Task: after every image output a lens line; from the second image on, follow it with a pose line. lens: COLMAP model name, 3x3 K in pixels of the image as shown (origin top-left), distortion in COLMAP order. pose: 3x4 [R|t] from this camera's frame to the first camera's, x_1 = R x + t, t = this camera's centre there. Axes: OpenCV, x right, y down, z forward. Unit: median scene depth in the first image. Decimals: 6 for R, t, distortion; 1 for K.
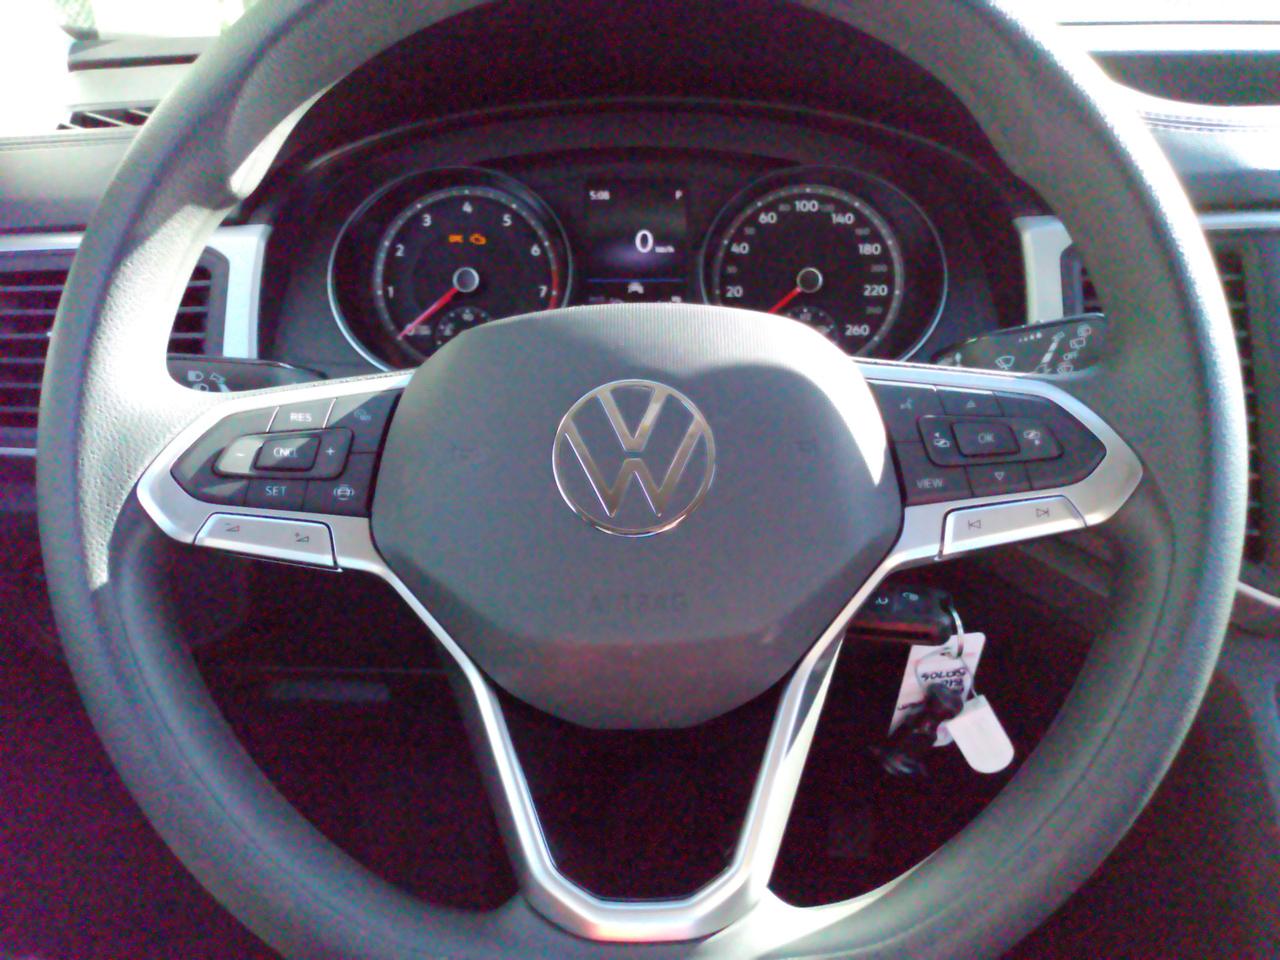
lens RADIAL K [[1022.7, 0, 640.0], [0, 1022.7, 480.0], [0, 0, 1]] dist [0.015050, -0.006935]
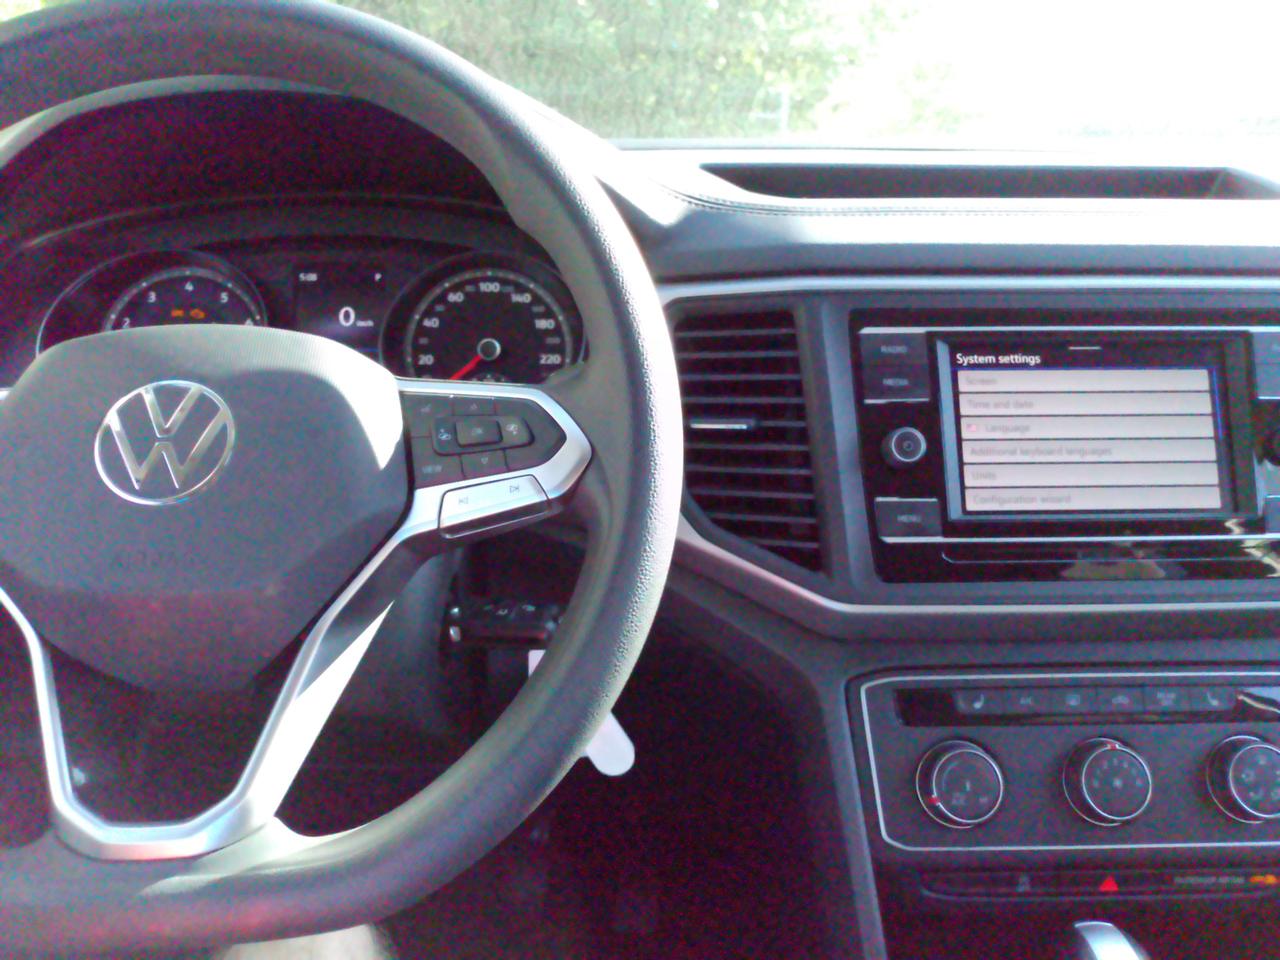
lens RADIAL K [[1020.0, 0, 637.7], [0, 1020.0, 481.6], [0, 0, 1]] dist [0.010626, 0.003204]
pose [[0.998550, -0.002763, 0.053768, 0.420513], [0.010048, 0.990698, -0.135704, 0.167360], [-0.052893, 0.136048, 0.989289, -0.179934]]
